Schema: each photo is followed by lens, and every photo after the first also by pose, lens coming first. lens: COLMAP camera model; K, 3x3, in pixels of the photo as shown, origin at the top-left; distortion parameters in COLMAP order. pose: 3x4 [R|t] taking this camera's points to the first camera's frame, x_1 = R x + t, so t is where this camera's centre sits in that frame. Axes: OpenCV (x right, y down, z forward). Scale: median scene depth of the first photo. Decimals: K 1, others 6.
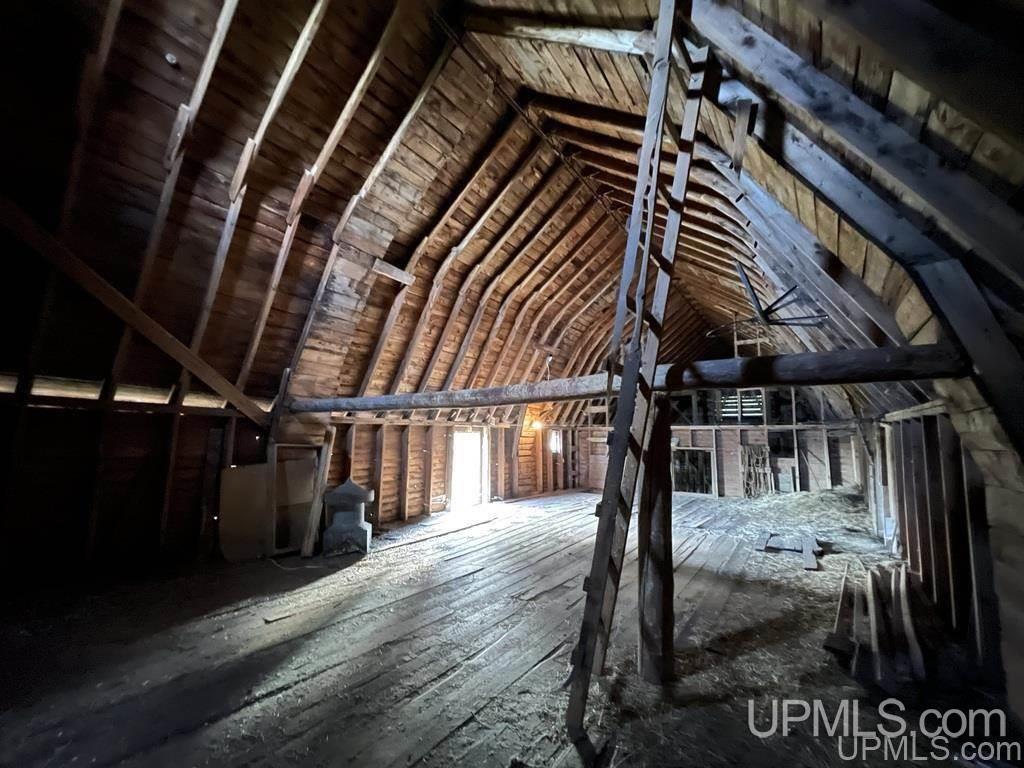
lens RADIAL K [[414.0, 0, 509.2], [0, 414.0, 387.6], [0, 0, 1]] dist [-0.000148, 0.000382]
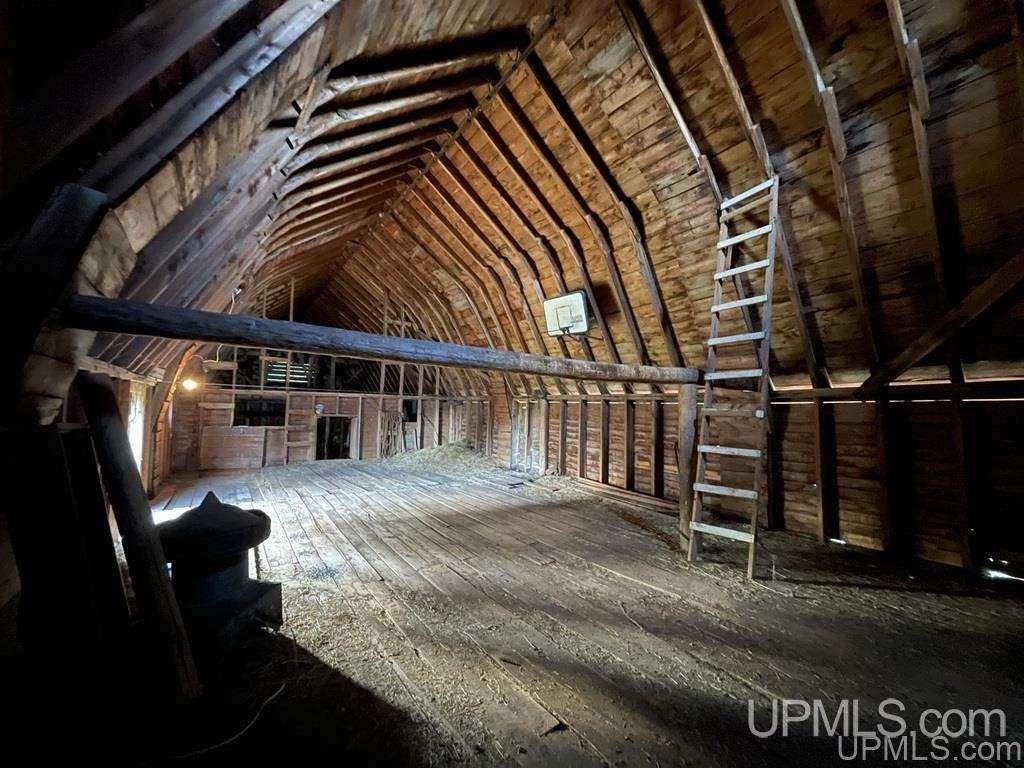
lens RADIAL K [[414.0, 0, 509.2], [0, 414.0, 387.6], [0, 0, 1]] dist [-0.000148, 0.000382]
pose [[0.329192, 0.049753, 0.942951, -0.642394], [-0.130891, 0.991375, -0.006613, 0.057942], [-0.935147, -0.121247, 0.332865, 0.507479]]
